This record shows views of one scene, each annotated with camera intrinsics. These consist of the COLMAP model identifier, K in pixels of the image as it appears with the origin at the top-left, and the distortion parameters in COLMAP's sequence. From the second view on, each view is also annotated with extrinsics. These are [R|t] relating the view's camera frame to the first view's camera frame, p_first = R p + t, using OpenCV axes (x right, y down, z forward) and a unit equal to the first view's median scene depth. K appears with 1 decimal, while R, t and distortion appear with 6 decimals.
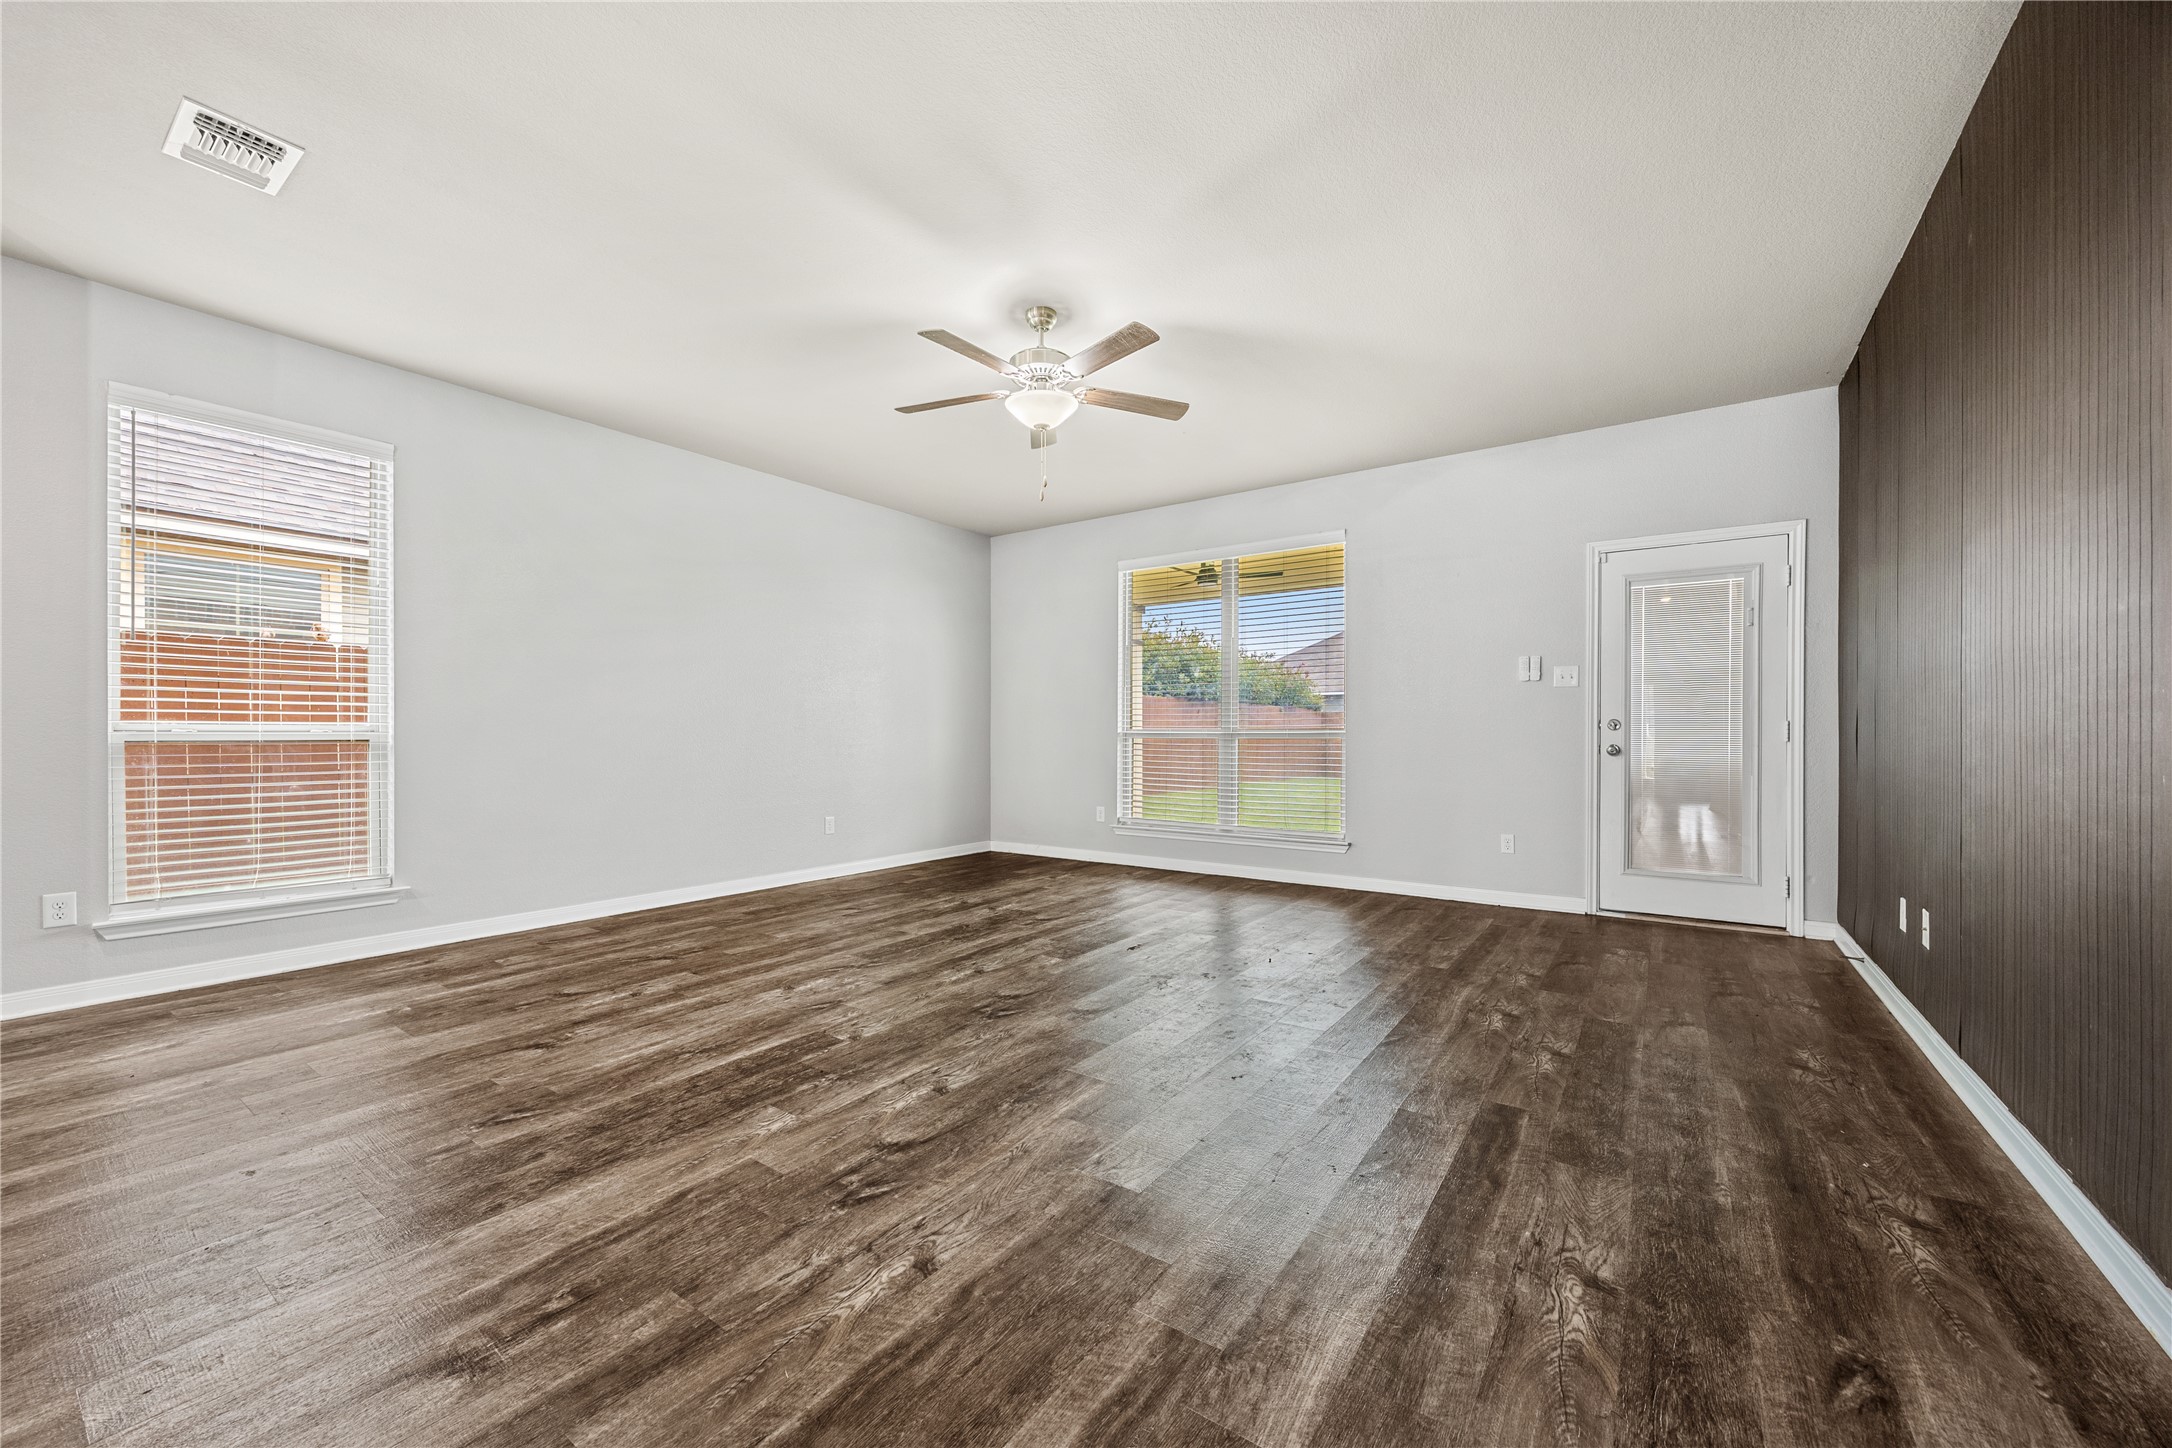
lens RADIAL K [[828.0, 0, 1083.5], [0, 828.0, 724.6], [0, 0, 1]] dist [-0.001067, -0.000181]
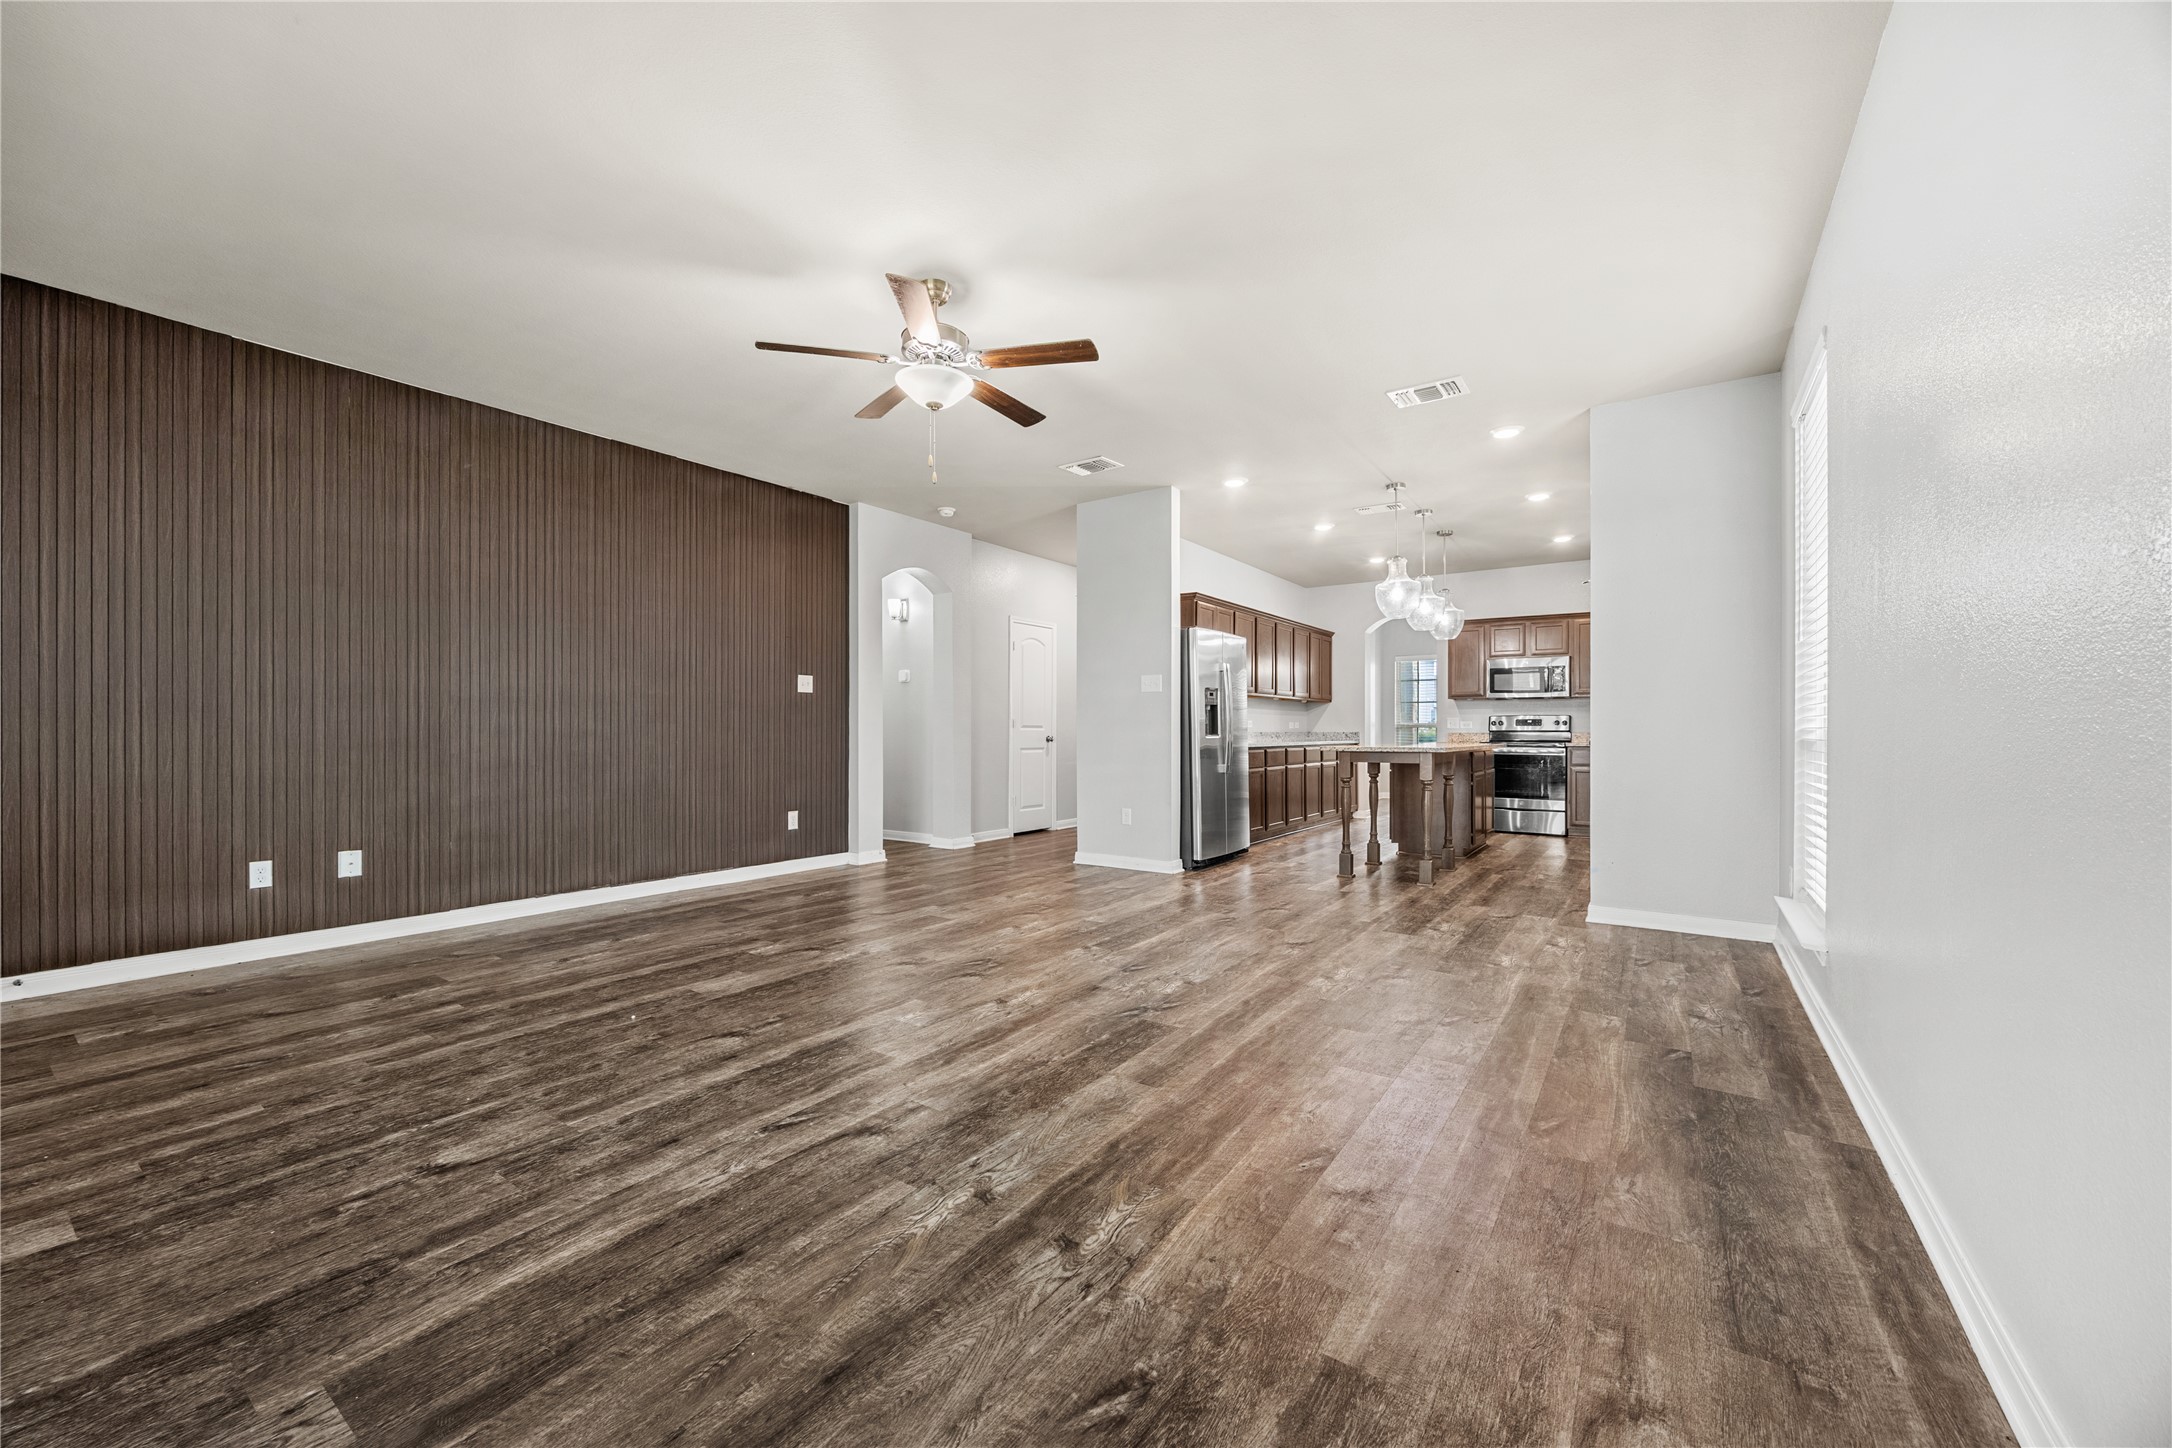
lens RADIAL K [[855.9, 0, 1085.7], [0, 855.9, 730.5], [0, 0, 1]] dist [0.036929, 0.000063]
pose [[-0.999994, 0.003356, -0.001225, -0.225299], [0.003363, 0.999979, -0.005555, 0.017089], [0.001207, -0.005560, -0.999984, 2.004758]]
